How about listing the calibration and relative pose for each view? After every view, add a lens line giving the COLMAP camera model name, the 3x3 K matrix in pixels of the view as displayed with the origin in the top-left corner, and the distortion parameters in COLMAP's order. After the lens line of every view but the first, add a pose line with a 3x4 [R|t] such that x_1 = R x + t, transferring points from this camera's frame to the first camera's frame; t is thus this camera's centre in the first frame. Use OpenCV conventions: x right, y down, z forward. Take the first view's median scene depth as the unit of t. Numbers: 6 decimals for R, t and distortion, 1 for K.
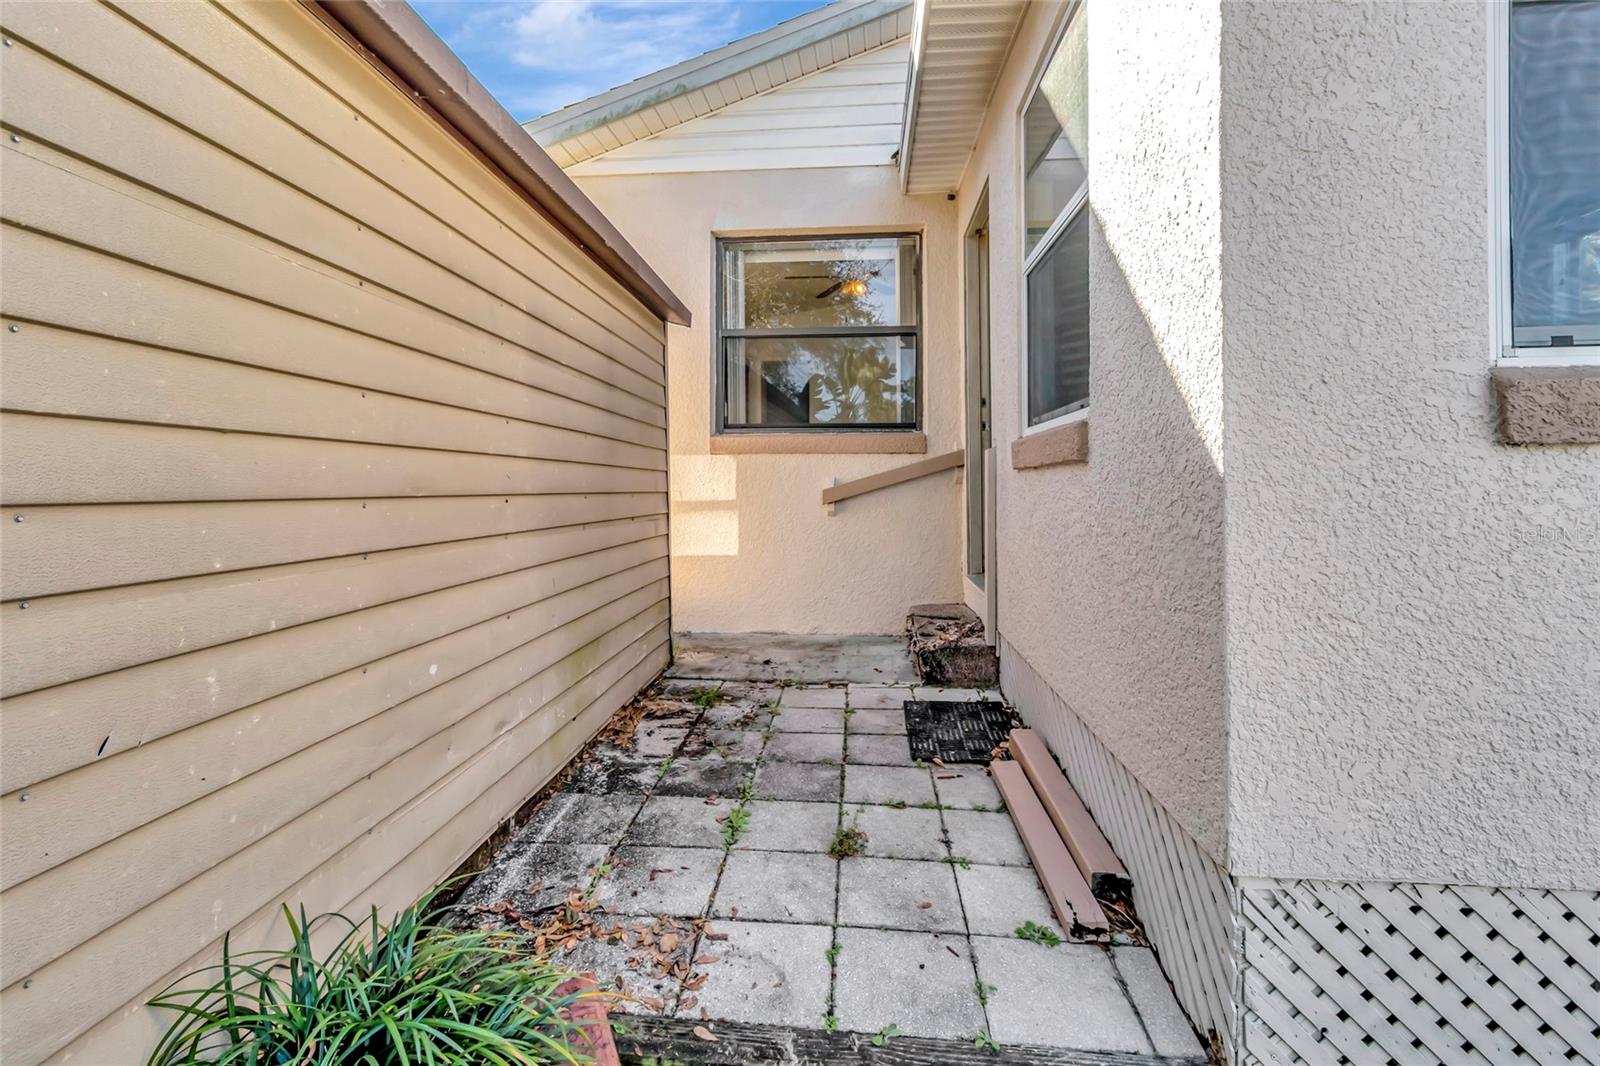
lens RADIAL K [[744.1, 0, 811.0], [0, 744.1, 486.4], [0, 0, 1]] dist [0.007188, -0.000001]
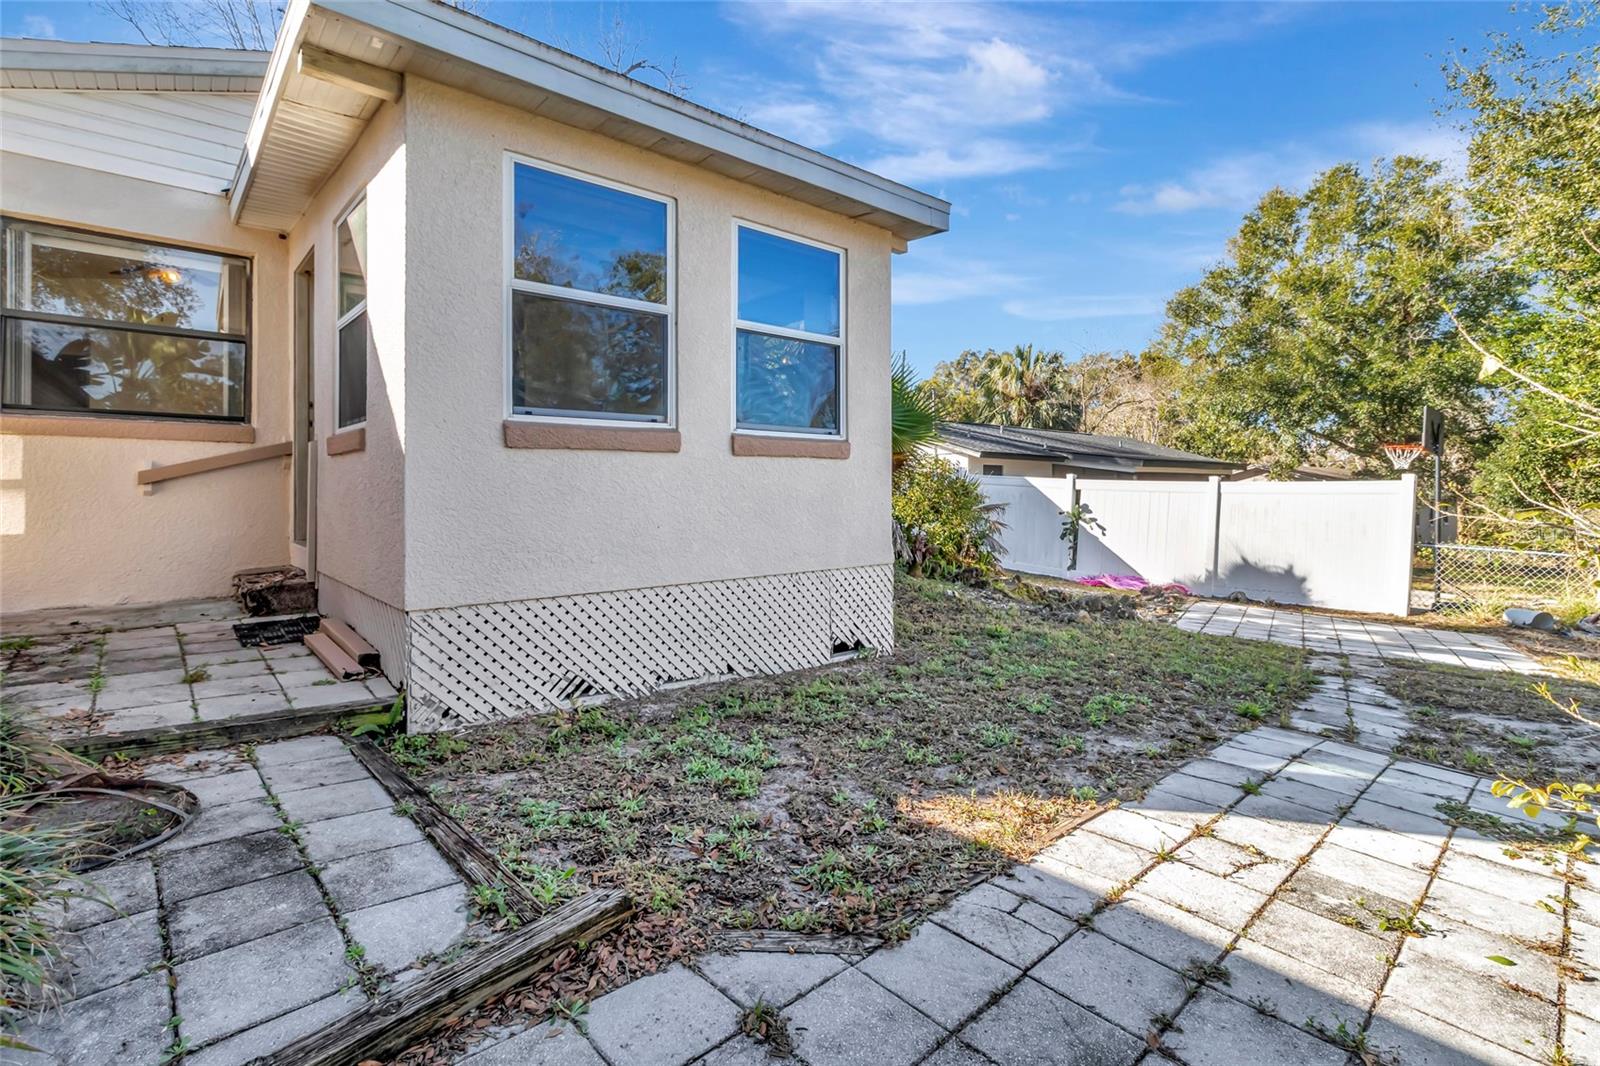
lens RADIAL K [[742.6, 0, 810.4], [0, 742.6, 477.8], [0, 0, 1]] dist [0.006374, -0.001112]
pose [[0.695803, 0.013183, 0.718112, -0.109607], [-0.003938, 0.999887, -0.014541, 0.034049], [-0.718222, 0.007289, 0.695776, -0.630062]]
